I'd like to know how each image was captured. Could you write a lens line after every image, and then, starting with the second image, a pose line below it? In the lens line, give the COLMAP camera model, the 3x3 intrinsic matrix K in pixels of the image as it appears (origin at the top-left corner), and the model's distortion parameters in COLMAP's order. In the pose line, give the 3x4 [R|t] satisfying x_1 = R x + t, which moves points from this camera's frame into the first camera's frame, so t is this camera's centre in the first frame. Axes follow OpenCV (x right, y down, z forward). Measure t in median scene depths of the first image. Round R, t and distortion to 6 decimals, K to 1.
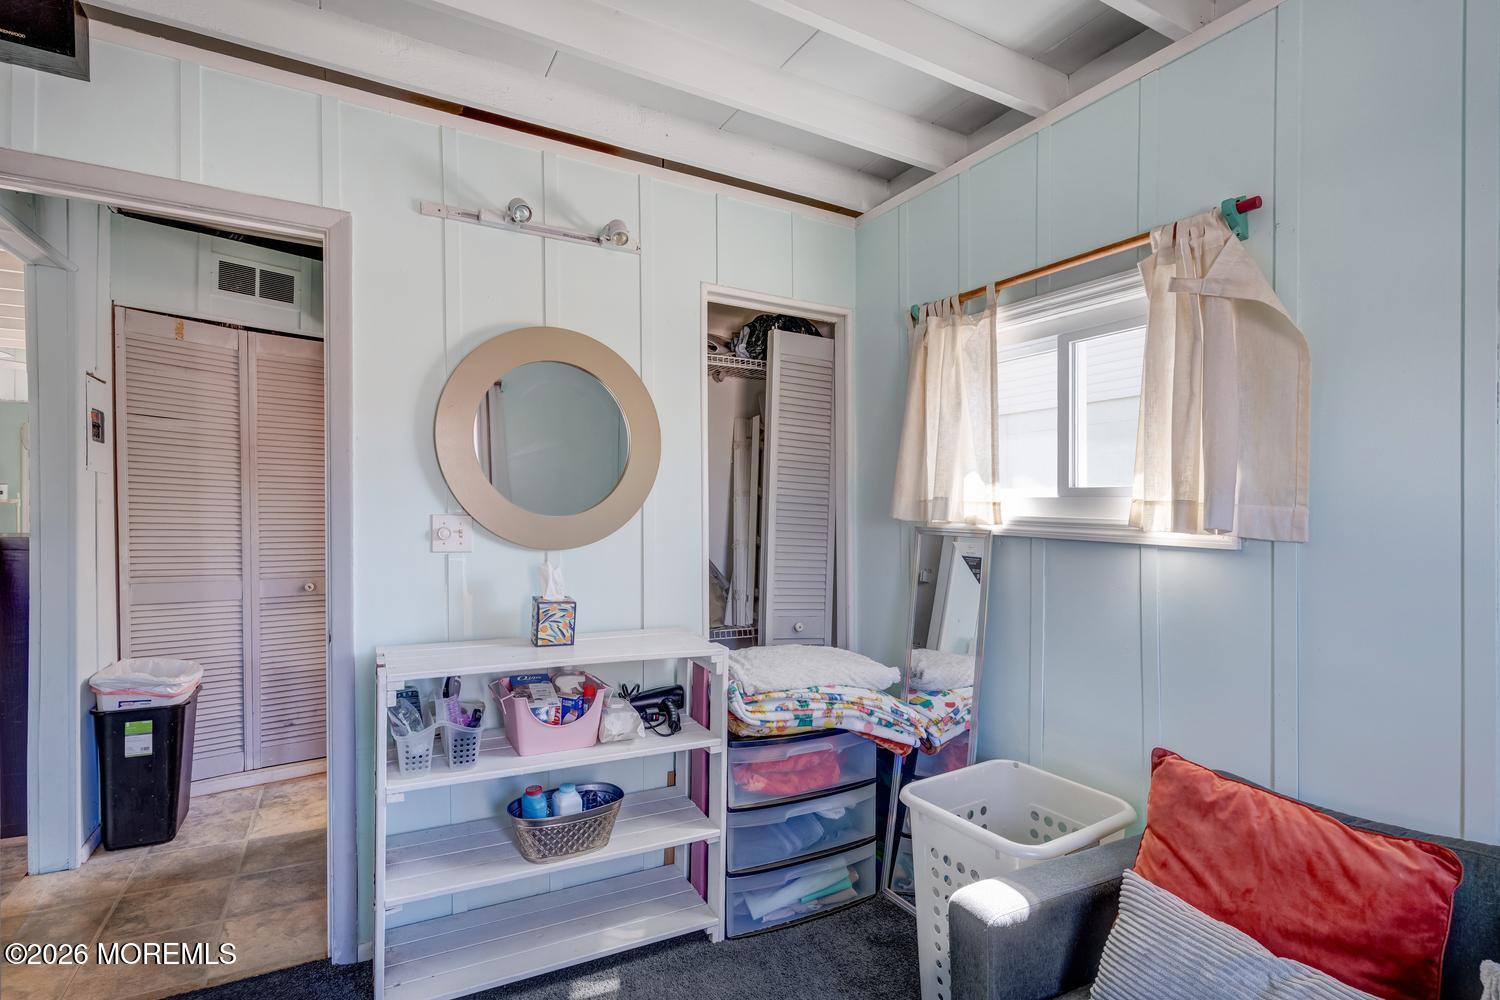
lens RADIAL K [[722.1, 0, 749.1], [0, 722.1, 493.5], [0, 0, 1]] dist [0.003028, -0.000097]
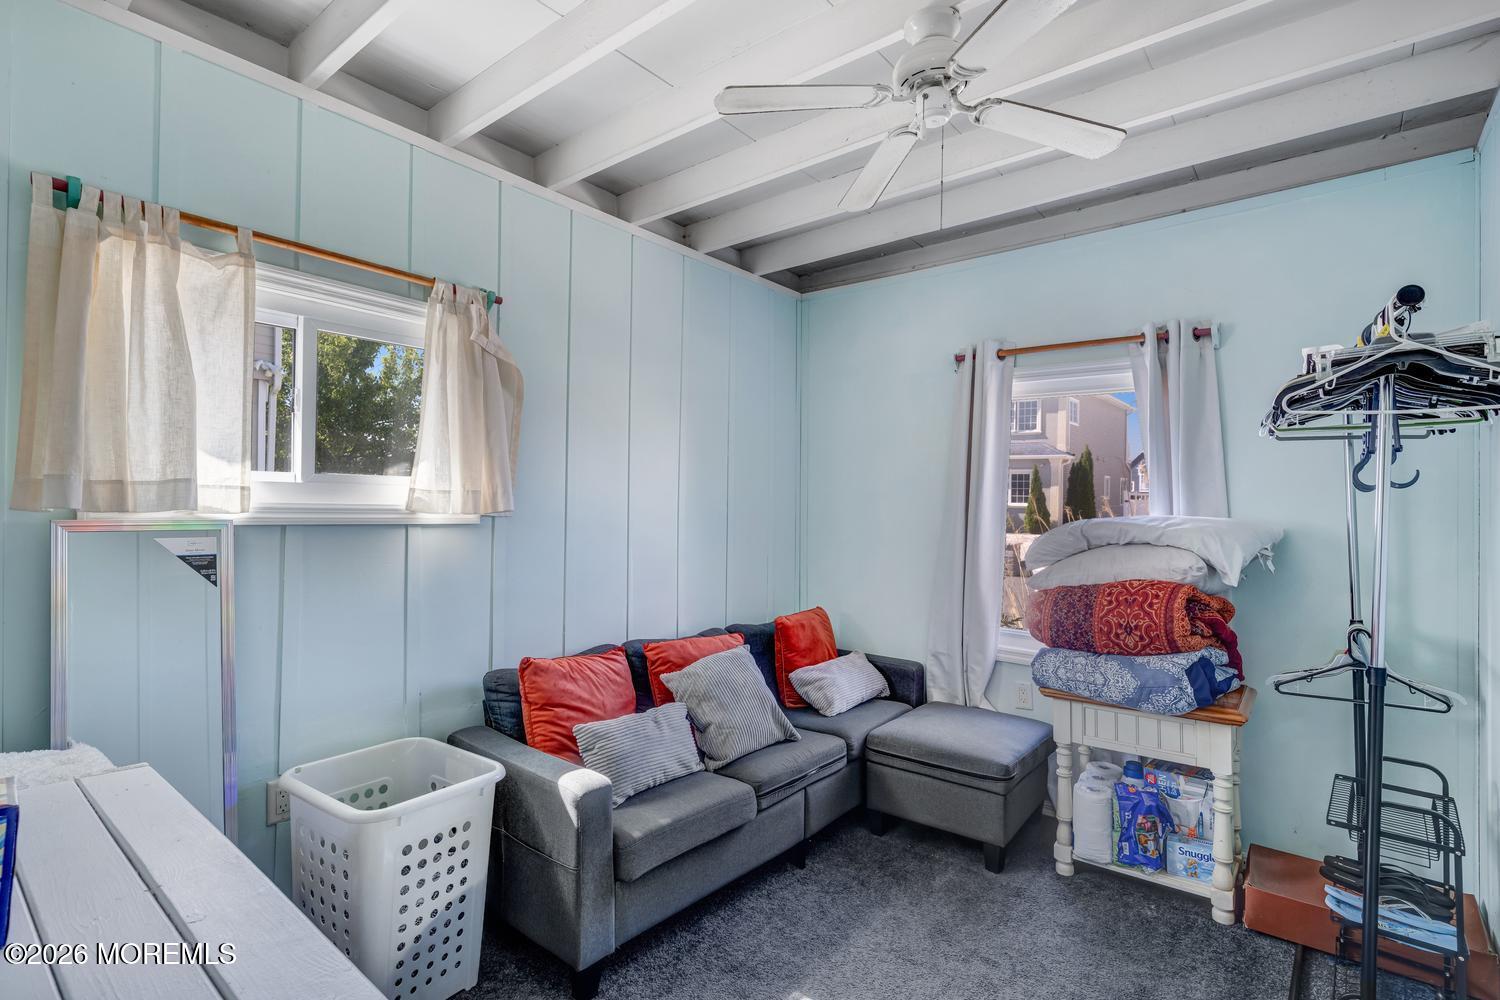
lens RADIAL K [[722.1, 0, 749.1], [0, 722.1, 493.5], [0, 0, 1]] dist [0.003028, -0.000097]
pose [[-0.379980, 0.008829, 0.924953, -0.677507], [-0.022340, 0.999575, -0.018719, 0.022856], [-0.924725, -0.027776, -0.379621, 0.776627]]
